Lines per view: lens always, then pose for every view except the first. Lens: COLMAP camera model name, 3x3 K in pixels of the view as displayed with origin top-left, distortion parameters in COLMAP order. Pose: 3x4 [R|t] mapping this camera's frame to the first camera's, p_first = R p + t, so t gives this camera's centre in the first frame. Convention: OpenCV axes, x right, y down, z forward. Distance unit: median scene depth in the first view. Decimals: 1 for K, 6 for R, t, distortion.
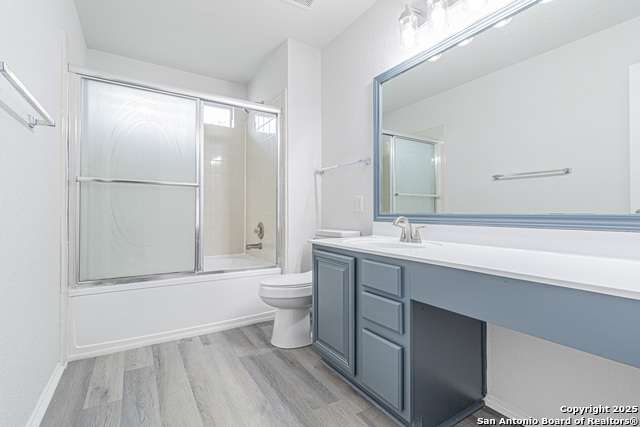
lens RADIAL K [[298.7, 0, 316.3], [0, 298.7, 211.1], [0, 0, 1]] dist [0.004298, 0.001653]
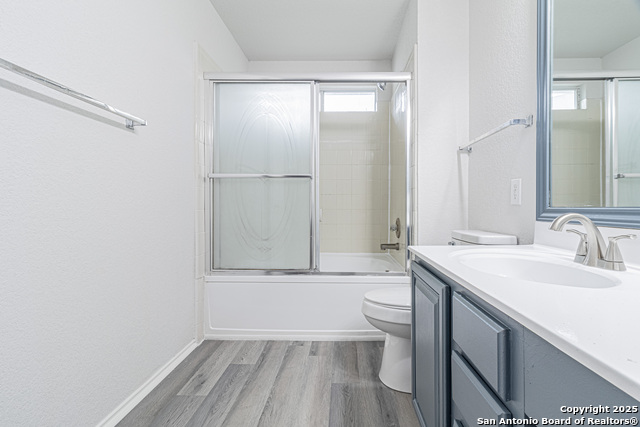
lens RADIAL K [[298.7, 0, 345.8], [0, 298.7, 208.7], [0, 0, 1]] dist [0.004298, 0.001653]
pose [[0.847616, 0.002642, -0.530604, 0.186928], [0.002565, 0.999956, 0.009077, 0.004469], [0.530604, -0.009055, 0.847571, 0.301623]]
